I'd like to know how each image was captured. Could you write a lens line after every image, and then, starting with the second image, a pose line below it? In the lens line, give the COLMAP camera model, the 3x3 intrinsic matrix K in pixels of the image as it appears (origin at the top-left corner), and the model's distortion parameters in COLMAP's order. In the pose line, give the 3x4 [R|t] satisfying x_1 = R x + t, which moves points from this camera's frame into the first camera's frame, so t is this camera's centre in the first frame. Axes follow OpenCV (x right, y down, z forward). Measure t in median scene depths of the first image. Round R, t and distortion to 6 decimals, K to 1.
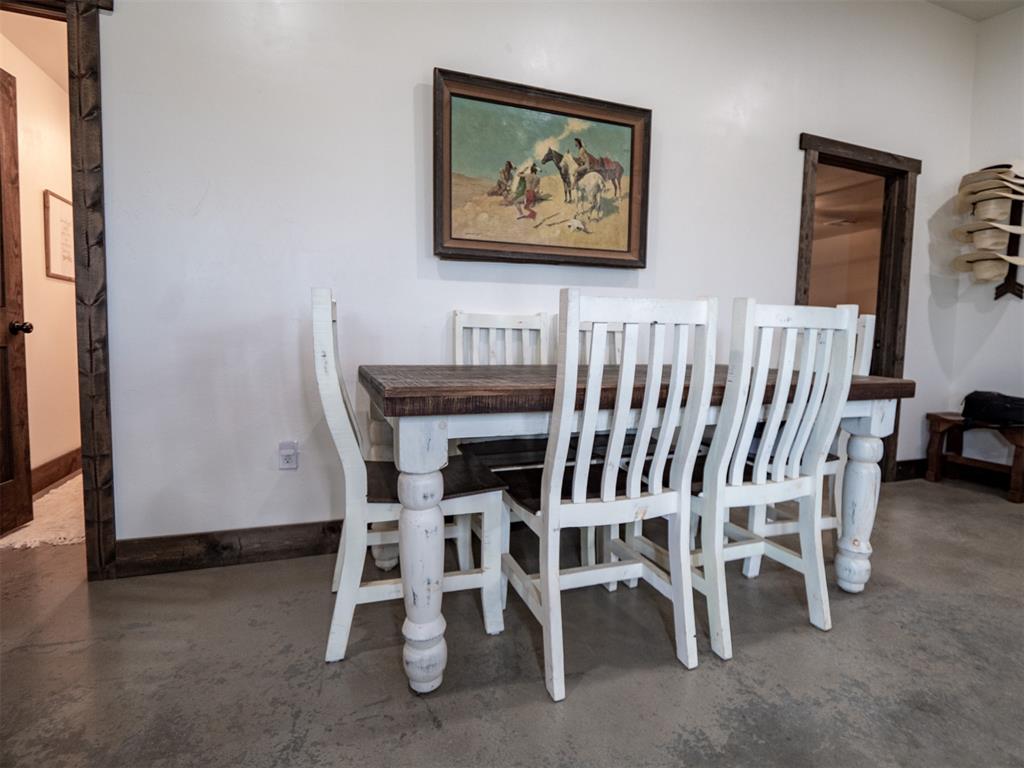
lens RADIAL K [[503.3, 0, 516.4], [0, 503.3, 376.9], [0, 0, 1]] dist [-0.013263, 0.000749]
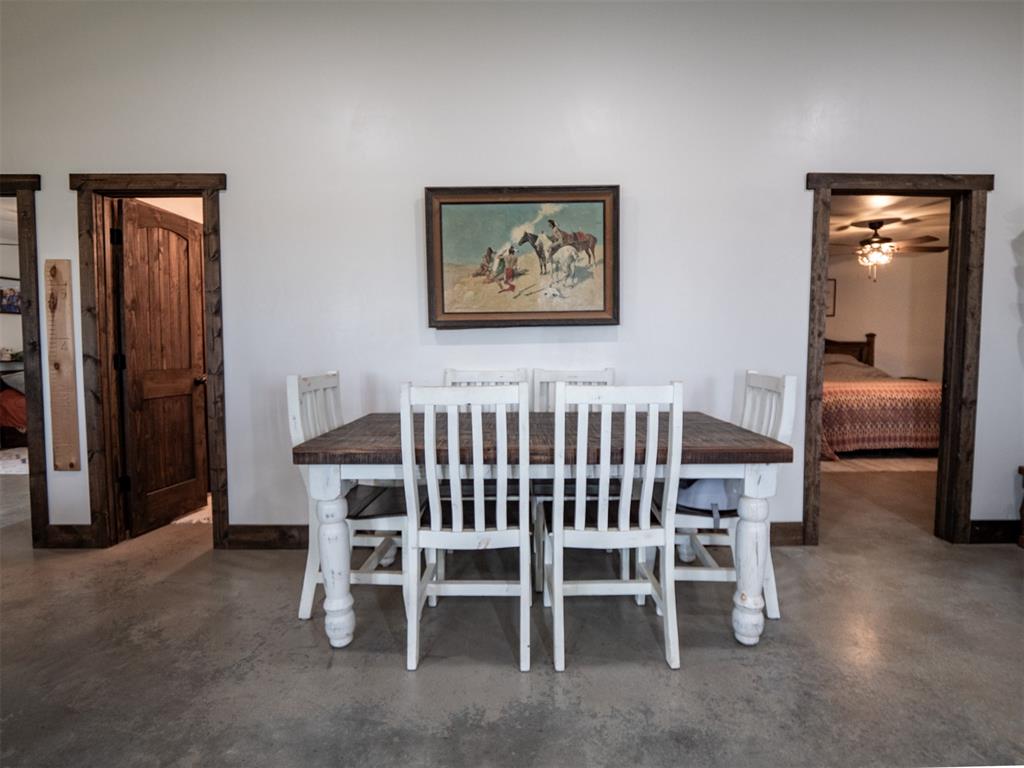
lens RADIAL K [[510.1, 0, 524.8], [0, 510.1, 375.8], [0, 0, 1]] dist [-0.010209, -0.000706]
pose [[0.938338, -0.001335, -0.345717, 0.487794], [-0.006145, 0.999770, -0.020540, -0.085847], [0.345665, 0.021398, 0.938114, -0.138520]]
